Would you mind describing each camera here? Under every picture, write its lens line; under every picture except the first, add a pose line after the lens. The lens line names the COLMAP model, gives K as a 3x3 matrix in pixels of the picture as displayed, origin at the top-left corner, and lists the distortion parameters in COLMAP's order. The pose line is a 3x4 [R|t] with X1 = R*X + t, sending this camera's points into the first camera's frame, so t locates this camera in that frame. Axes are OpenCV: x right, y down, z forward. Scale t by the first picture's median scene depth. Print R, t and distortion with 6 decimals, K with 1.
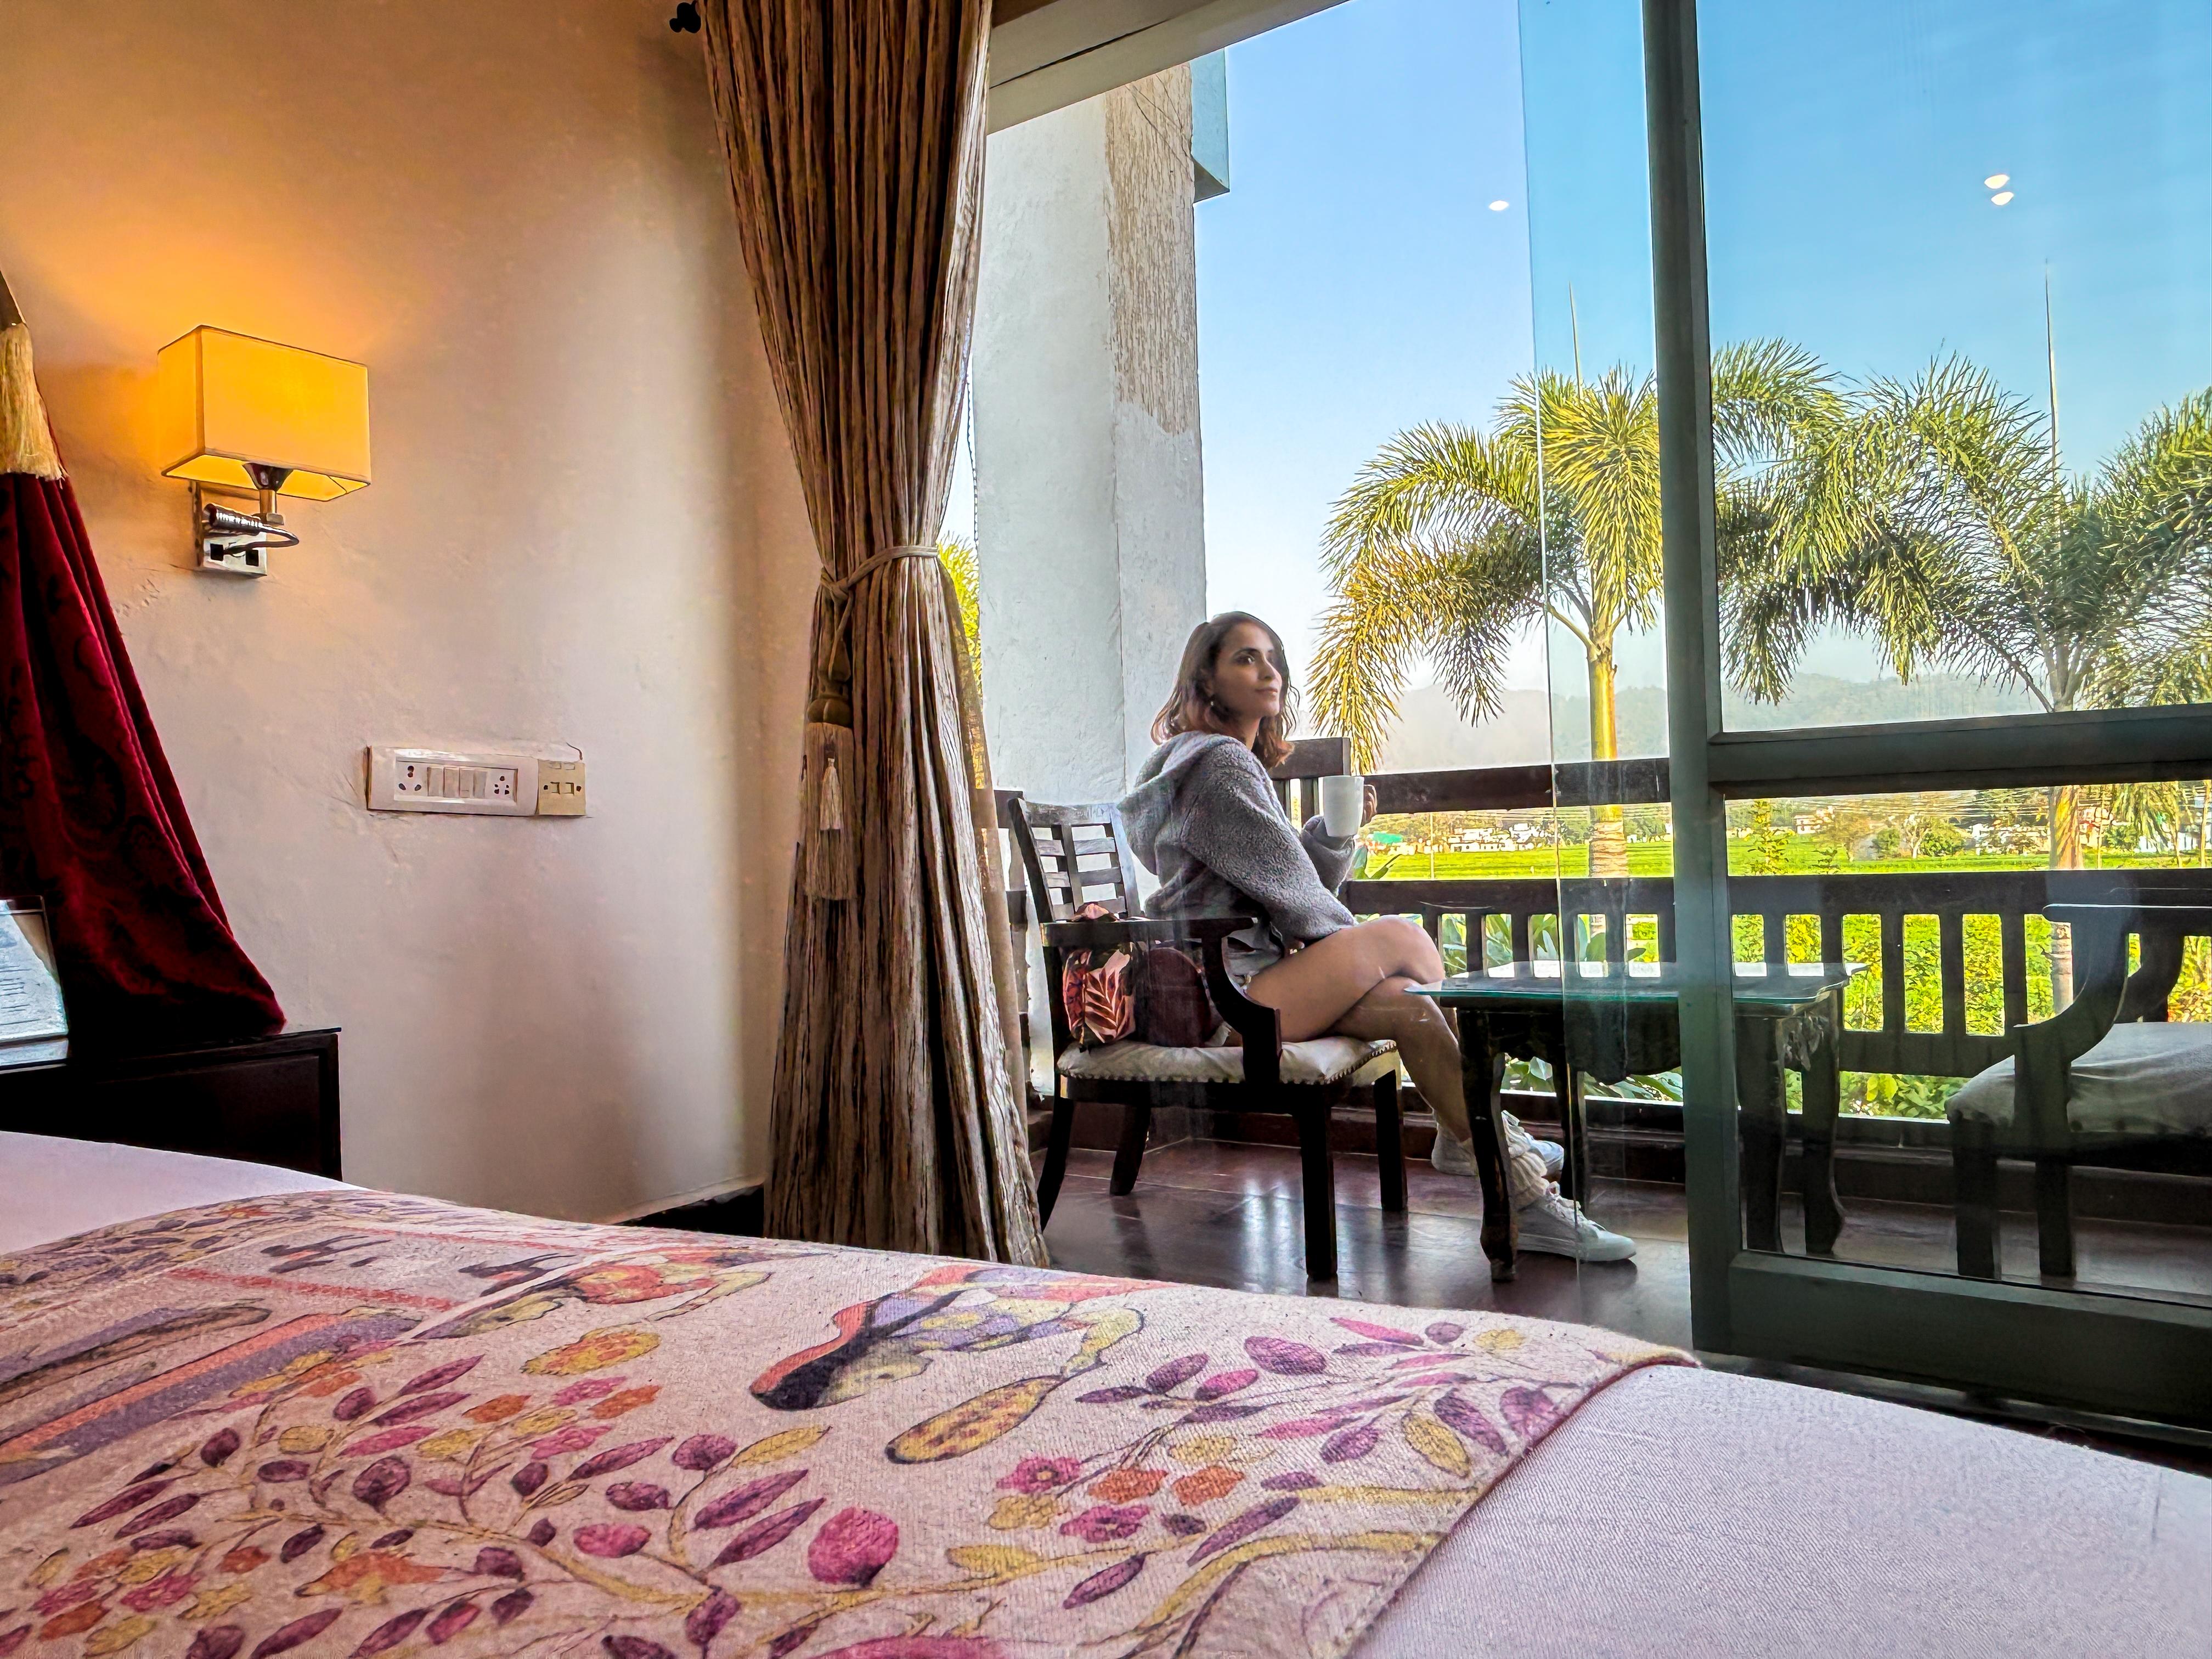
lens RADIAL K [[1459.3, 0, 1095.9], [0, 1459.3, 823.9], [0, 0, 1]] dist [0.001156, -0.002617]
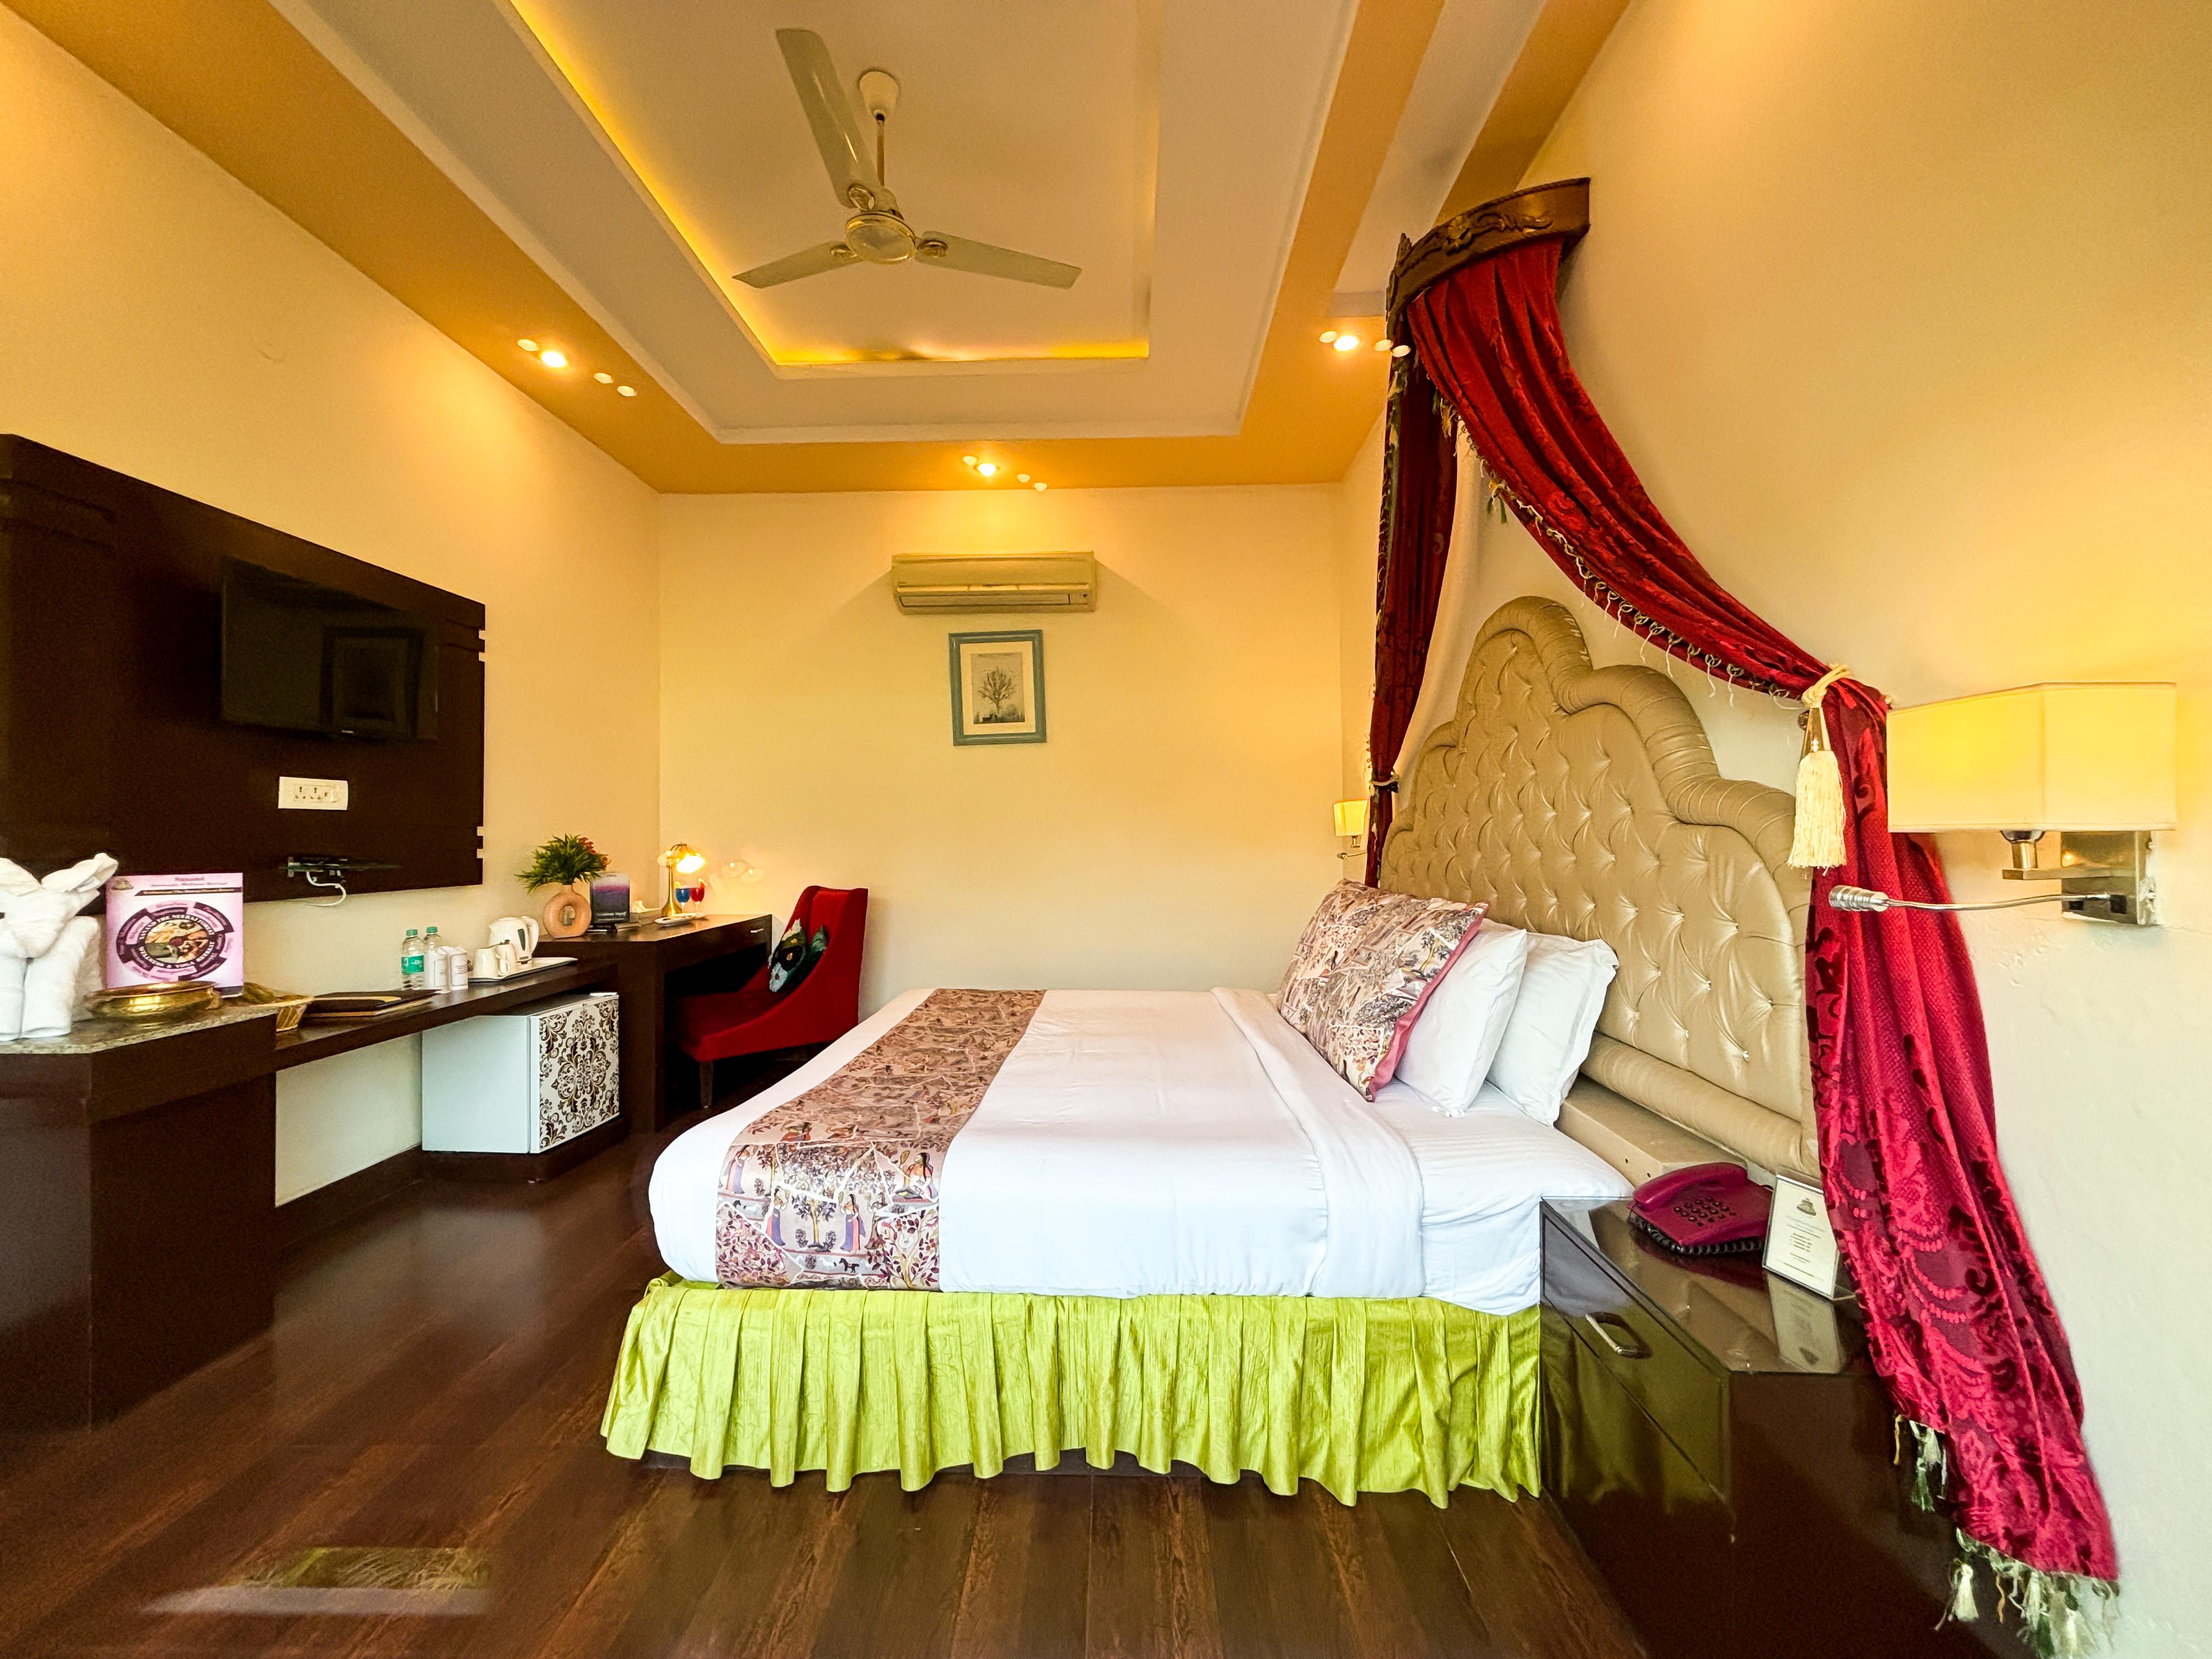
lens RADIAL K [[886.3, 0, 1103.1], [0, 886.3, 824.7], [0, 0, 1]] dist [0.001265, -0.000179]
pose [[-0.843360, 0.032867, -0.536343, 0.179396], [0.046732, 0.998832, -0.012274, -0.213294], [0.535313, -0.035416, -0.843911, 0.956967]]
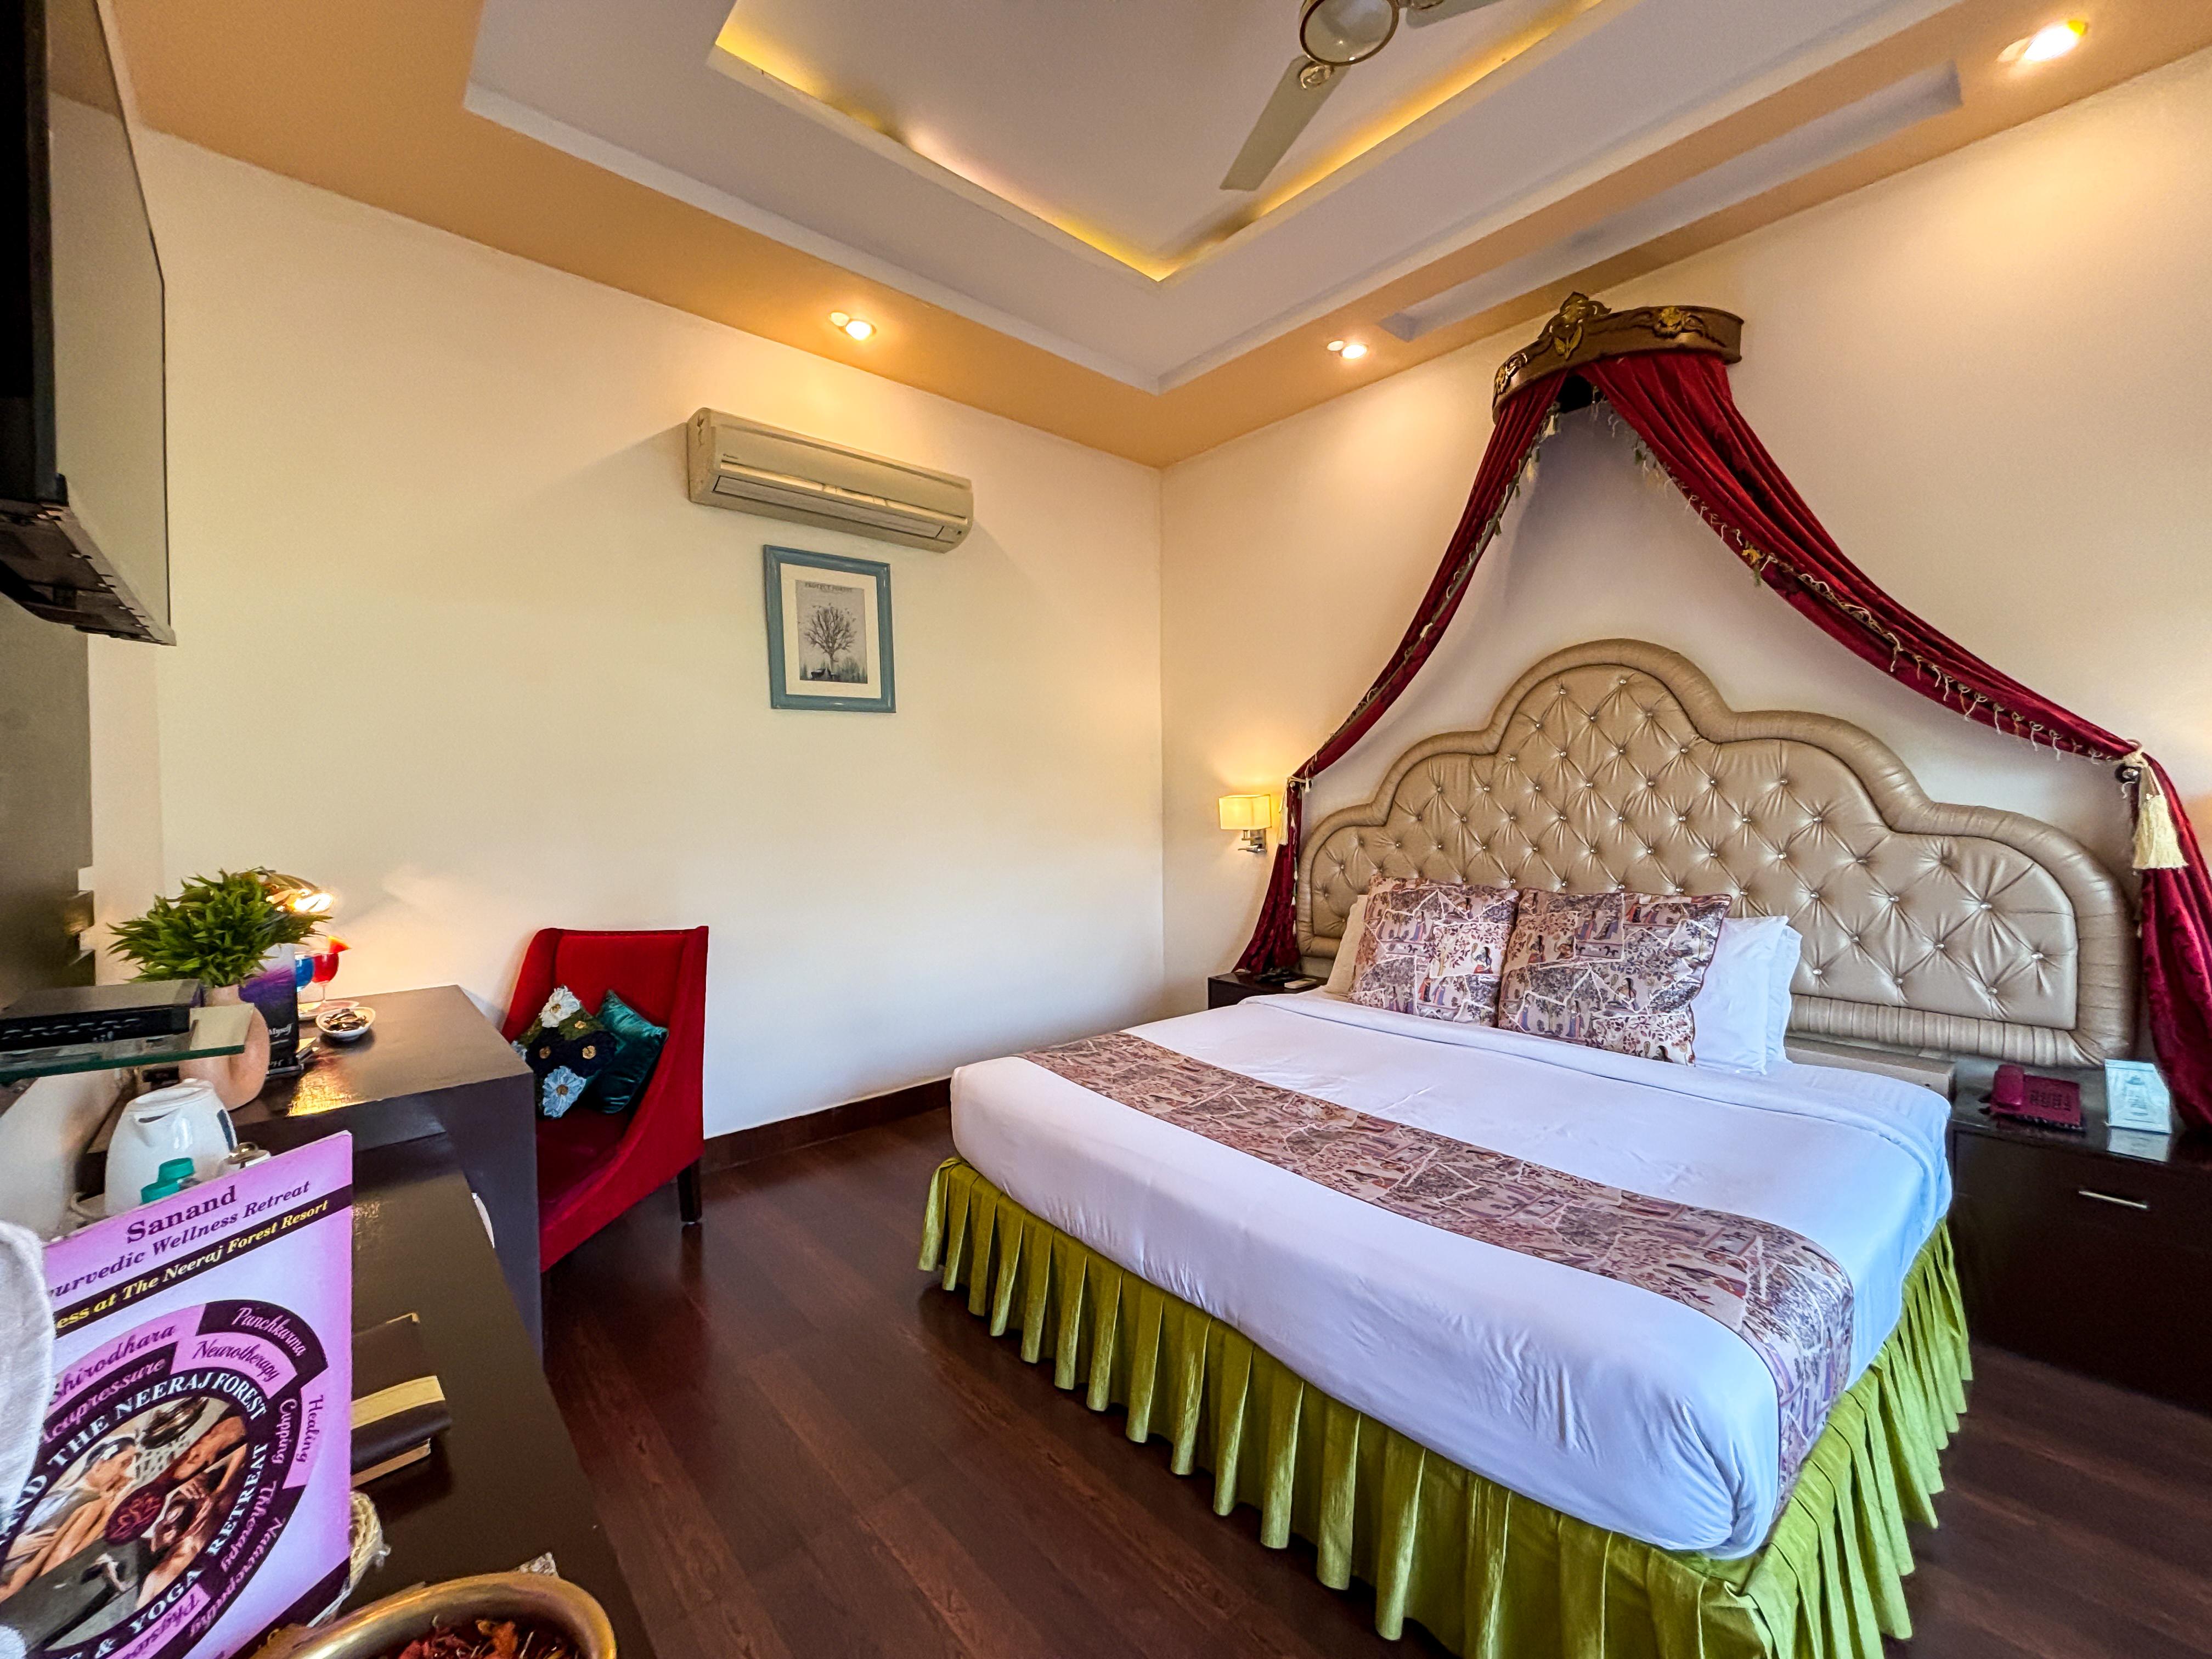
lens RADIAL K [[893.4, 0, 1100.4], [0, 893.4, 822.2], [0, 0, 1]] dist [-0.007125, 0.004529]
pose [[-0.254696, 0.059226, -0.965206, 0.649786], [0.039460, 0.997928, 0.050821, -0.309272], [0.966216, -0.025143, -0.256506, -0.110032]]
